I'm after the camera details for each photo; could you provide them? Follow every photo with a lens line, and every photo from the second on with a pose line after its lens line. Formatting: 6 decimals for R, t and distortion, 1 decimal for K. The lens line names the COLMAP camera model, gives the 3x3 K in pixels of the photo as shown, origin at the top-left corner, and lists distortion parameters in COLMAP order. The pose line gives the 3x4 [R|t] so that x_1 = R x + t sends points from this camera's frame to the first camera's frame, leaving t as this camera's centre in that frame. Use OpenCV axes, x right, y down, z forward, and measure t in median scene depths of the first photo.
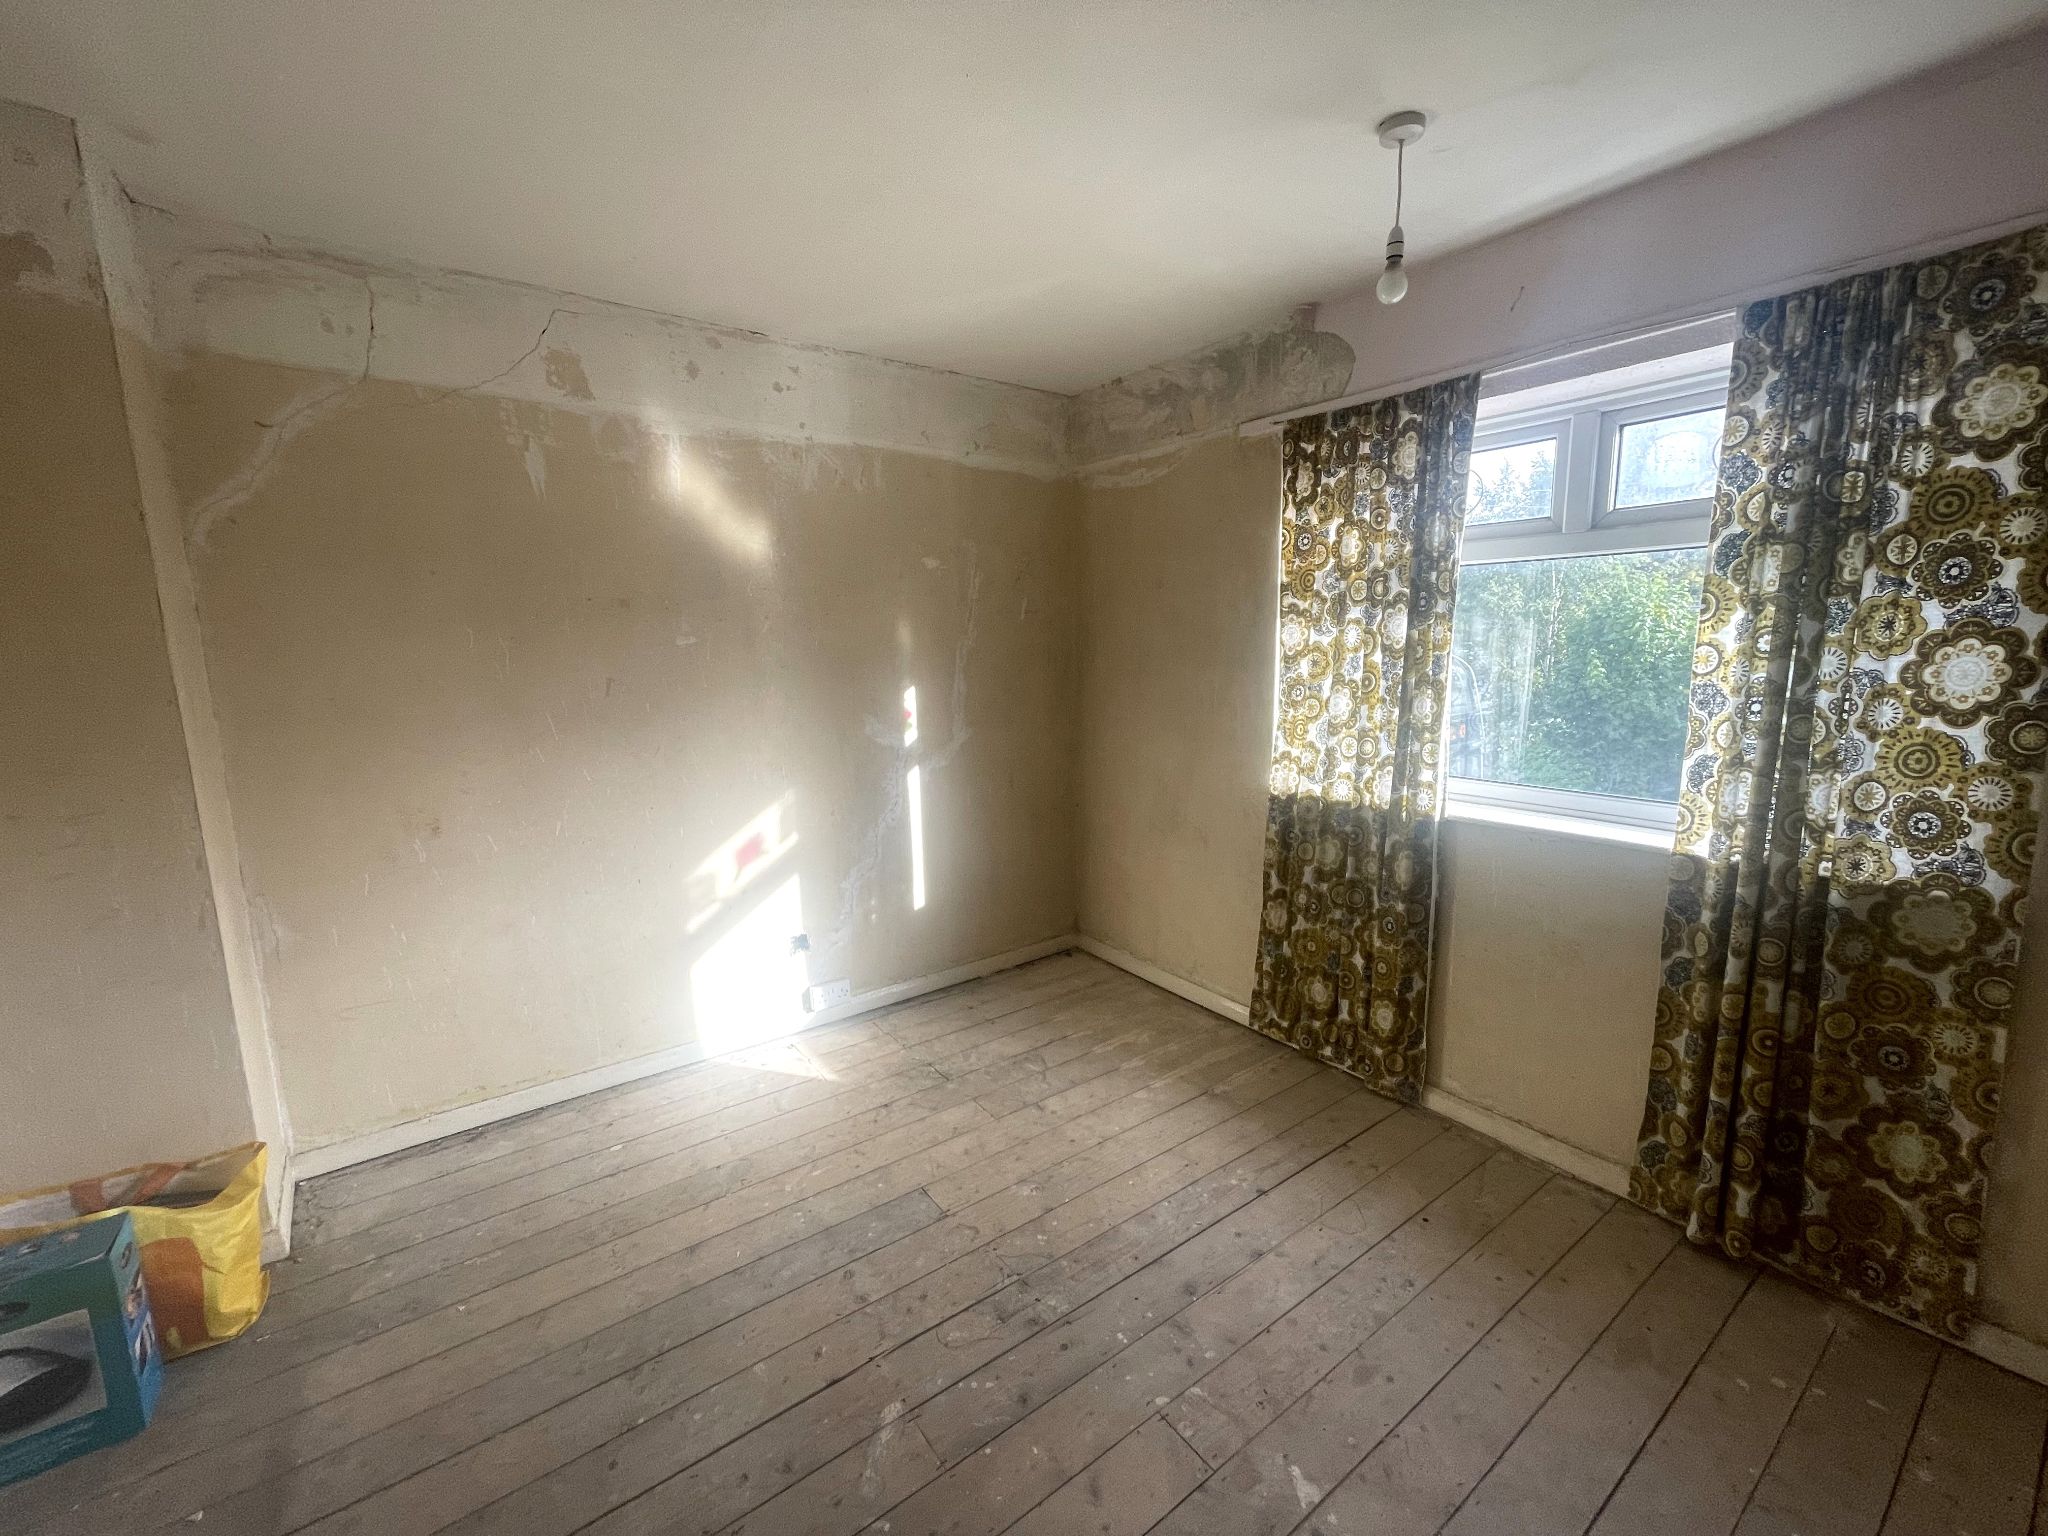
lens RADIAL K [[820.3, 0, 1024.0], [0, 820.3, 768.0], [0, 0, 1]] dist [0.000270, -0.000064]
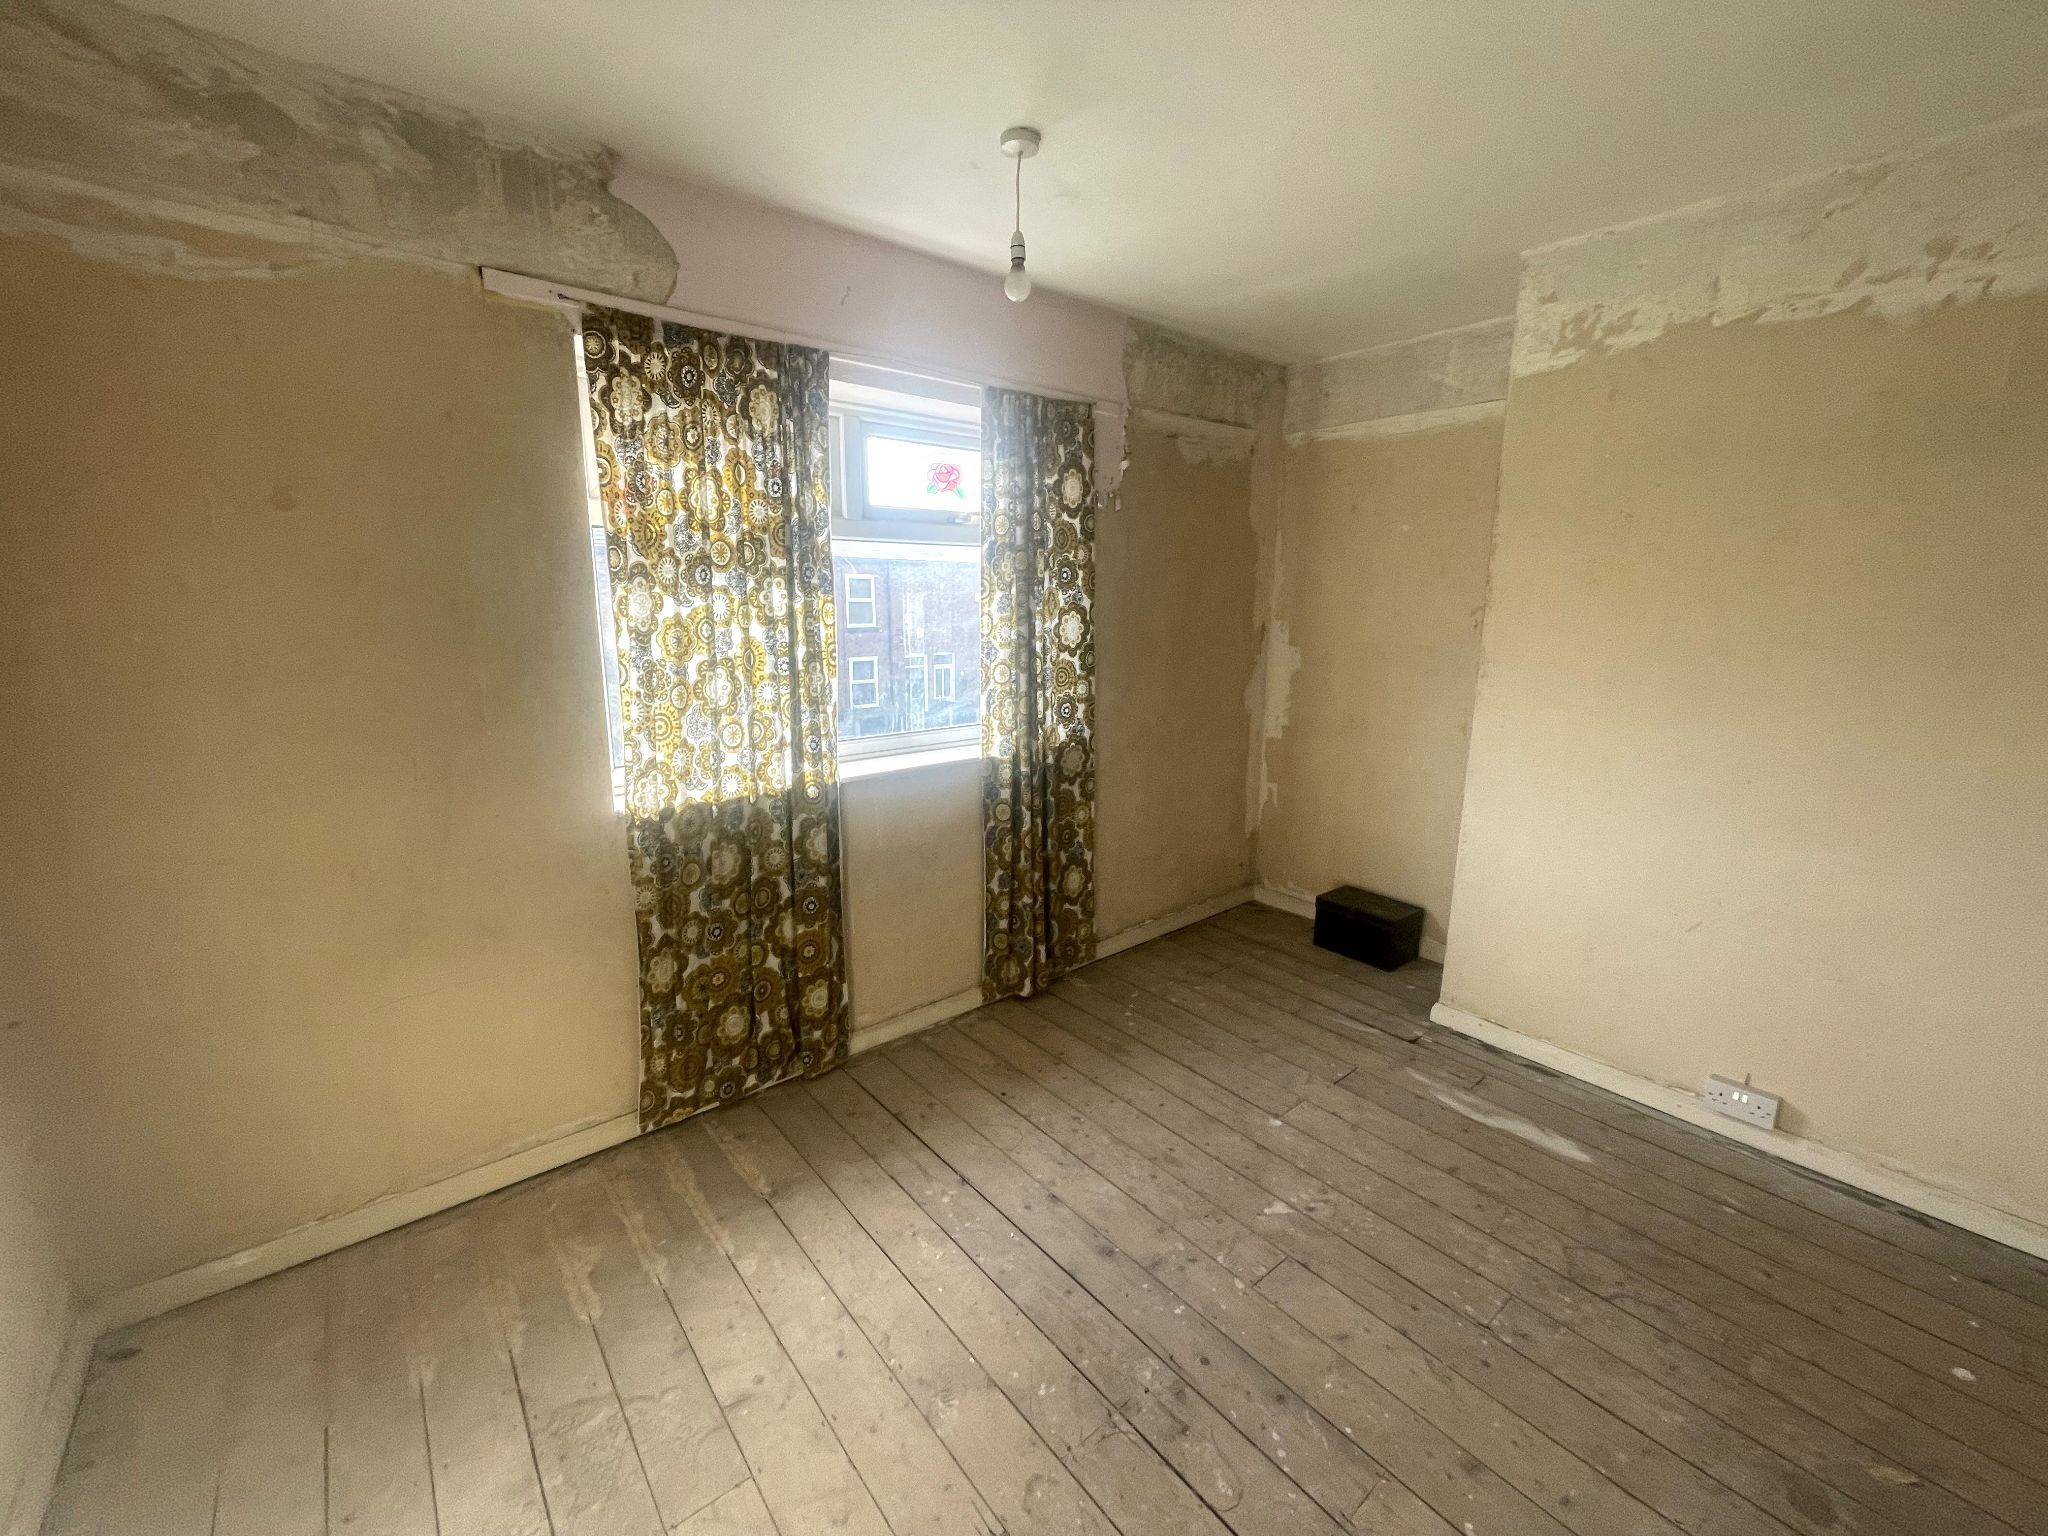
lens RADIAL K [[820.3, 0, 1024.0], [0, 820.3, 768.0], [0, 0, 1]] dist [0.000270, -0.000064]
pose [[-0.050672, -0.185649, 0.981309, -0.525601], [0.156697, 0.968924, 0.191397, -0.121302], [-0.986346, 0.163466, -0.020007, 0.788997]]
